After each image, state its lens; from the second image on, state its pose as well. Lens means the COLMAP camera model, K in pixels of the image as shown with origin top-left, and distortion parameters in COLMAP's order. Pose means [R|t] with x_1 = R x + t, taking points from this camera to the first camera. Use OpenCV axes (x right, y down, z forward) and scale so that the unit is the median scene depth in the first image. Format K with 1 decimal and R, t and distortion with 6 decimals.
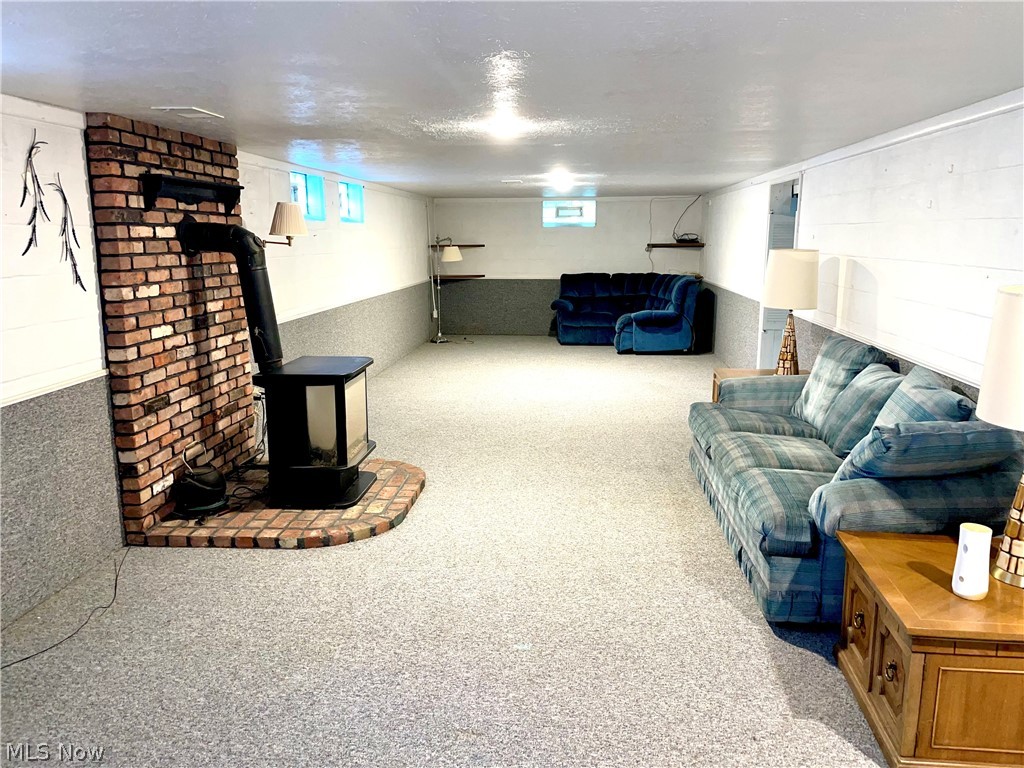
lens RADIAL K [[776.7, 0, 515.3], [0, 776.7, 379.2], [0, 0, 1]] dist [0.056311, -0.020319]
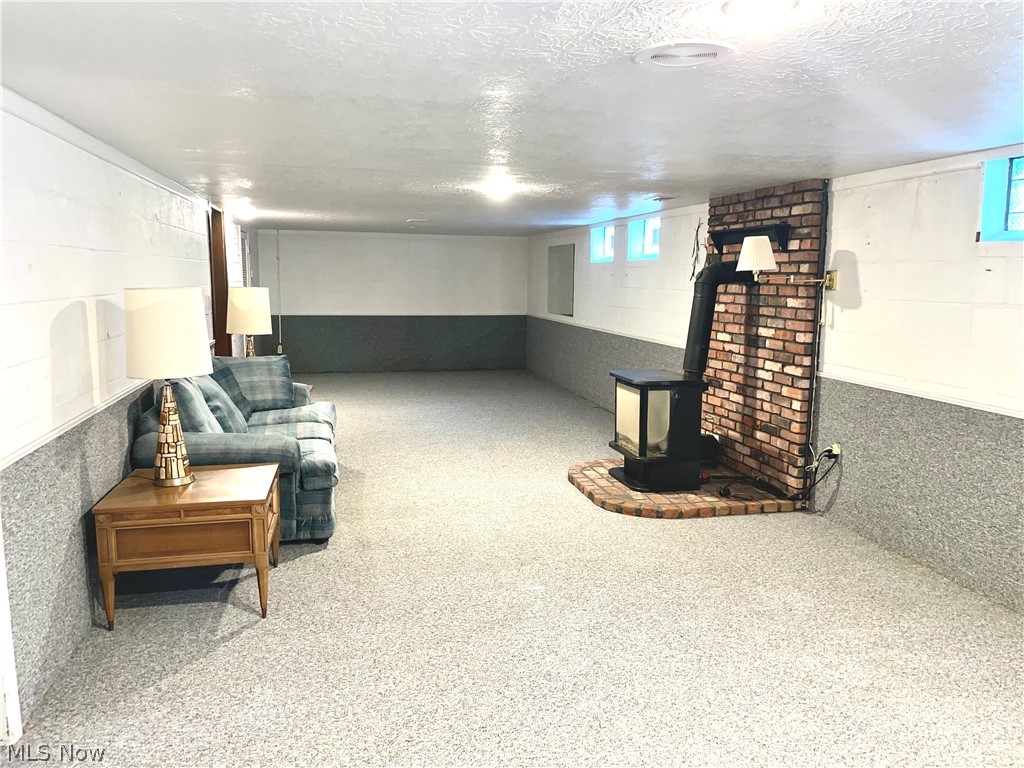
lens RADIAL K [[776.7, 0, 513.5], [0, 776.7, 388.4], [0, 0, 1]] dist [0.056311, -0.020319]
pose [[-0.952134, 0.040687, -0.302962, 0.340684], [-0.060299, 0.946630, 0.316633, -0.381621], [0.299675, 0.319745, -0.898865, 2.089483]]
